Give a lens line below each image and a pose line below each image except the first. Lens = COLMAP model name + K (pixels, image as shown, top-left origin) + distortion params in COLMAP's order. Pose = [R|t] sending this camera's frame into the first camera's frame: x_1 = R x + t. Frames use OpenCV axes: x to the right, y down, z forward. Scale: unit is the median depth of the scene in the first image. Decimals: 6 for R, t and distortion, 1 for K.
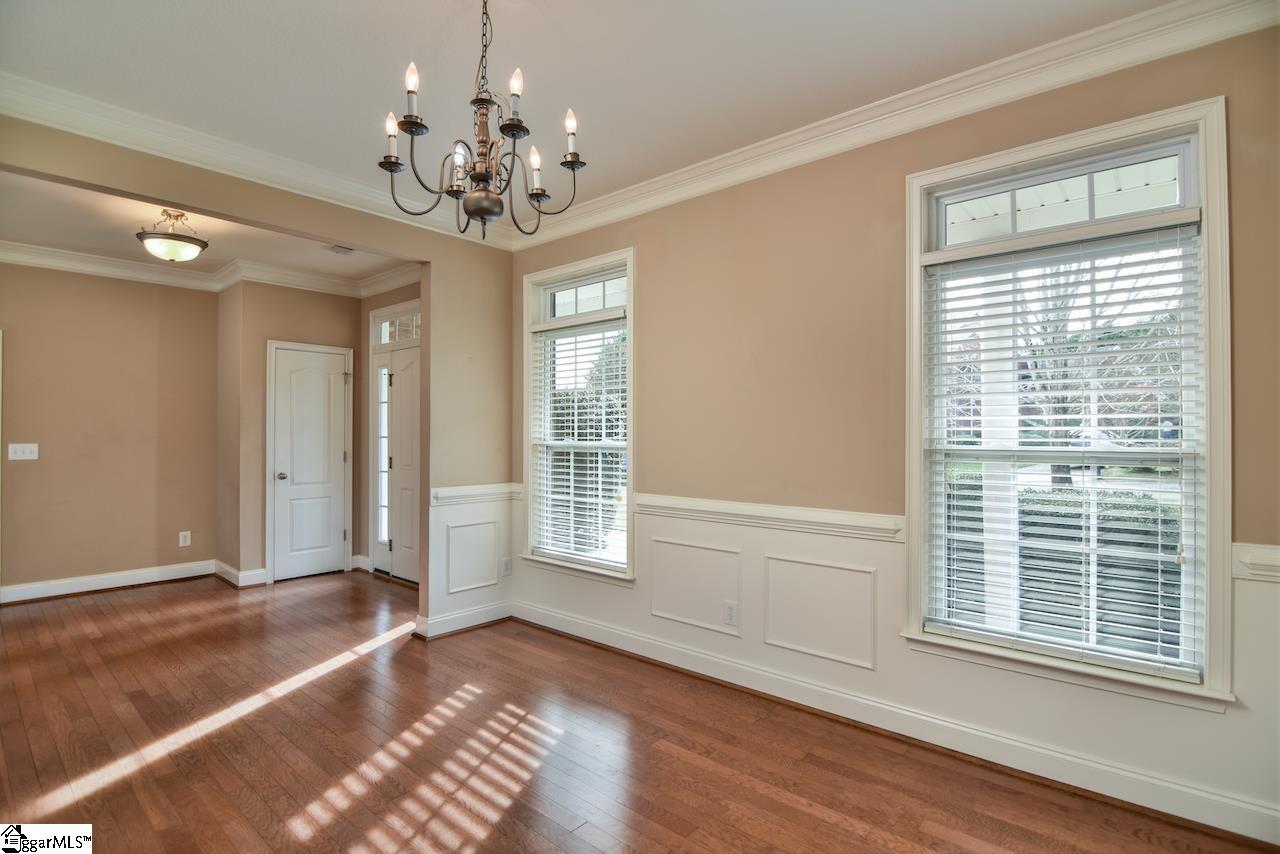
lens RADIAL K [[620.5, 0, 667.5], [0, 620.5, 430.4], [0, 0, 1]] dist [-0.010362, -0.001653]
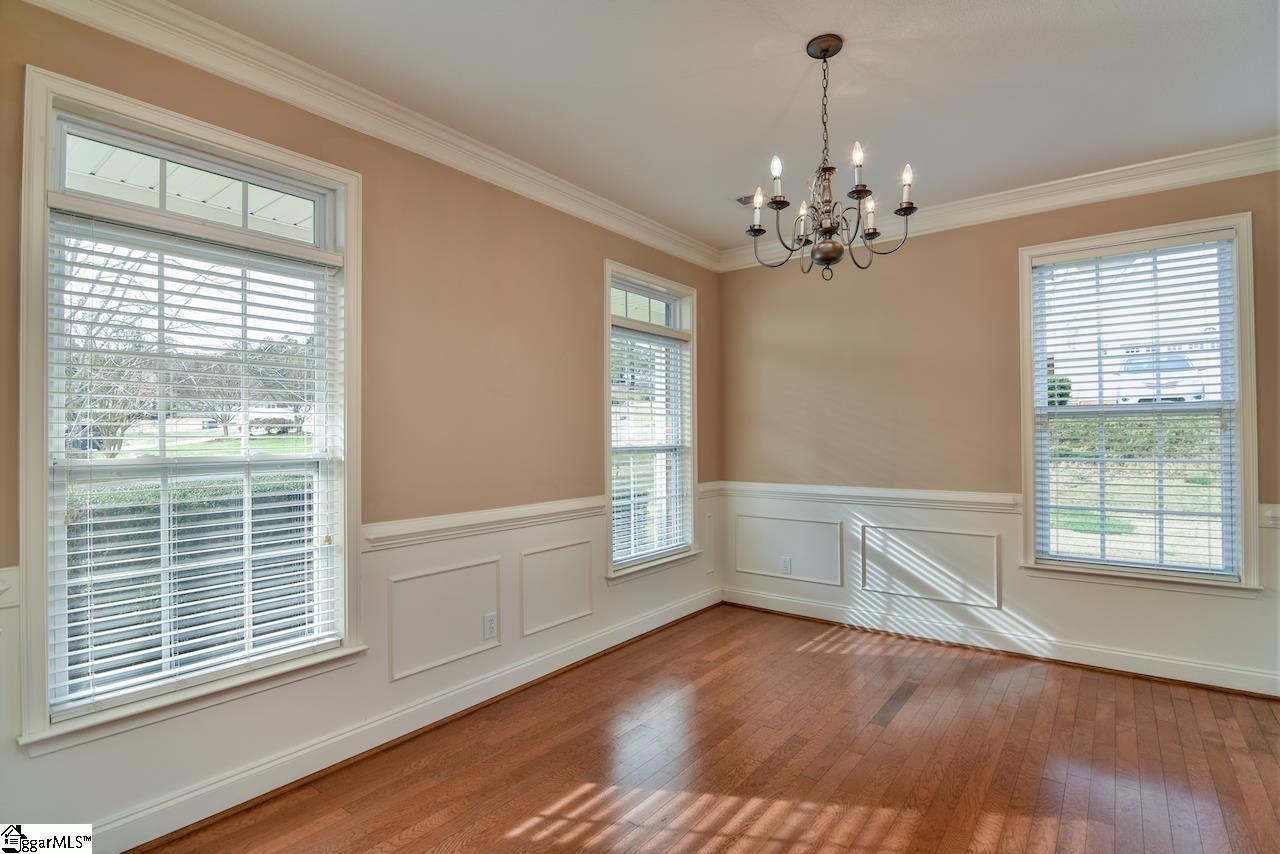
lens RADIAL K [[620.5, 0, 642.4], [0, 620.5, 428.9], [0, 0, 1]] dist [-0.010362, -0.001653]
pose [[-0.042324, 0.005040, 0.999091, -0.812124], [-0.009231, 0.999943, -0.005435, -0.008072], [-0.999061, -0.009453, -0.042275, 0.752286]]
